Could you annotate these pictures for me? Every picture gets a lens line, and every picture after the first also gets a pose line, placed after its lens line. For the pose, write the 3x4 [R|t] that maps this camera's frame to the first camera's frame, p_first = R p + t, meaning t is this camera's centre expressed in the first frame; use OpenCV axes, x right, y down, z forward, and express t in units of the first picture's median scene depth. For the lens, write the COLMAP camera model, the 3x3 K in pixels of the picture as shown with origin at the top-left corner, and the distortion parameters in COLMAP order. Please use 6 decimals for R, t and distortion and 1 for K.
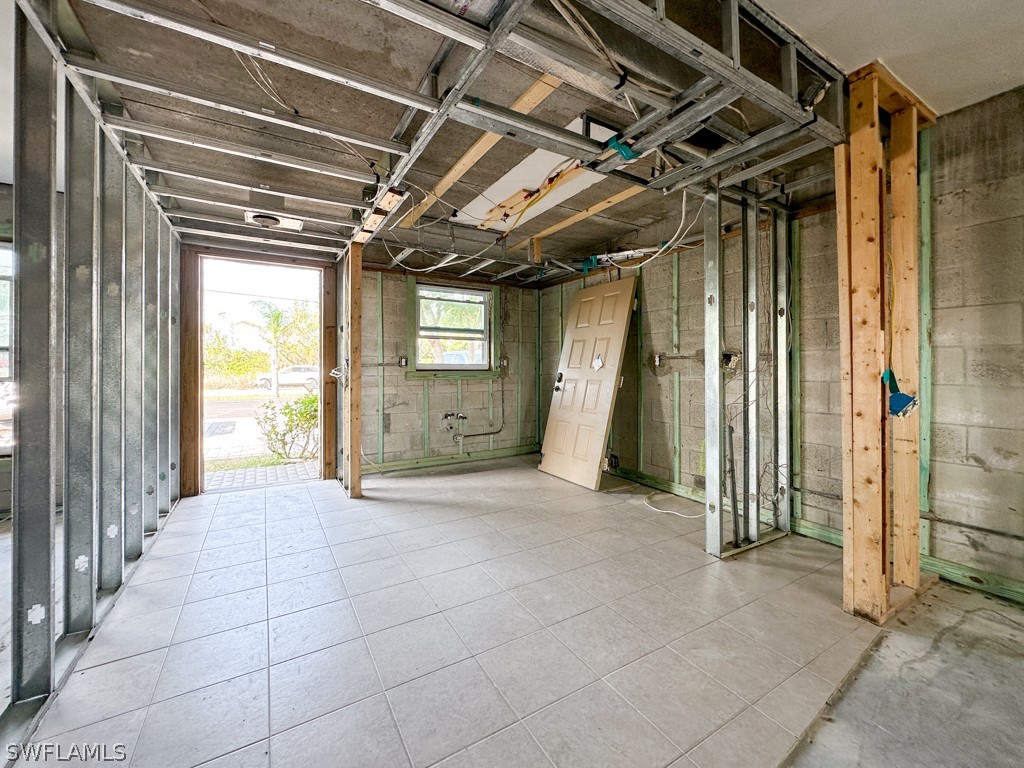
lens RADIAL K [[413.5, 0, 512.2], [0, 413.5, 373.5], [0, 0, 1]] dist [-0.003600, -0.000426]
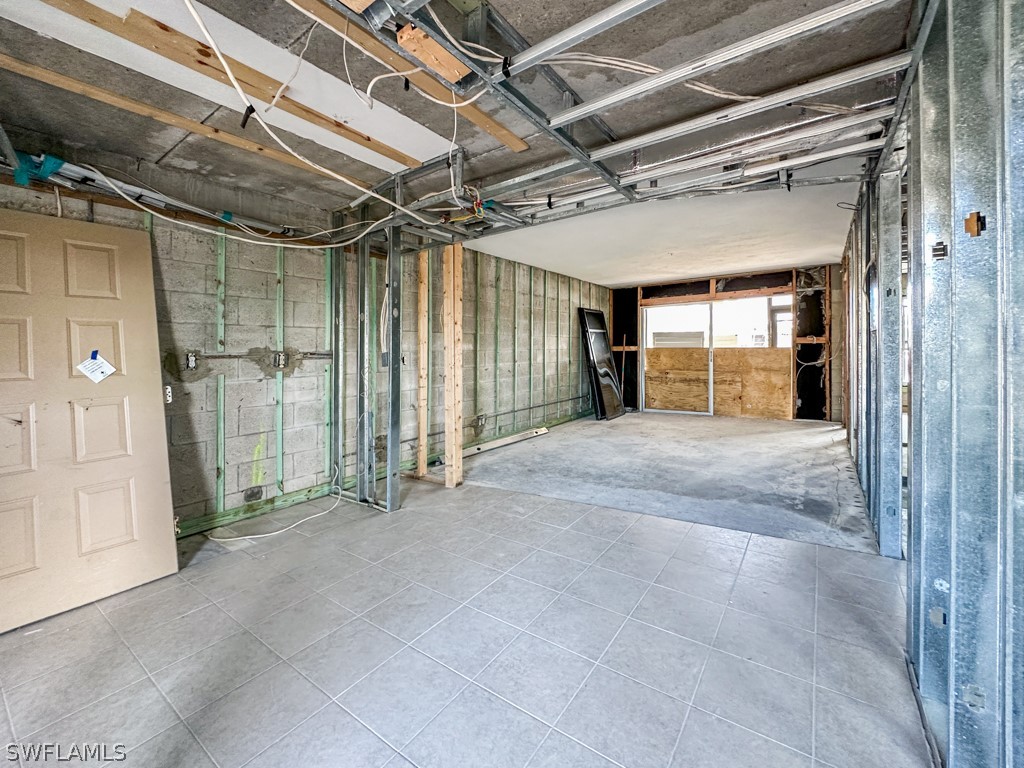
lens RADIAL K [[413.5, 0, 516.8], [0, 413.5, 375.0], [0, 0, 1]] dist [-0.003600, -0.000426]
pose [[-0.396640, -0.046625, 0.916789, -0.595229], [0.030613, 0.997482, 0.063973, -0.038149], [-0.917463, 0.053440, -0.394214, 0.816683]]
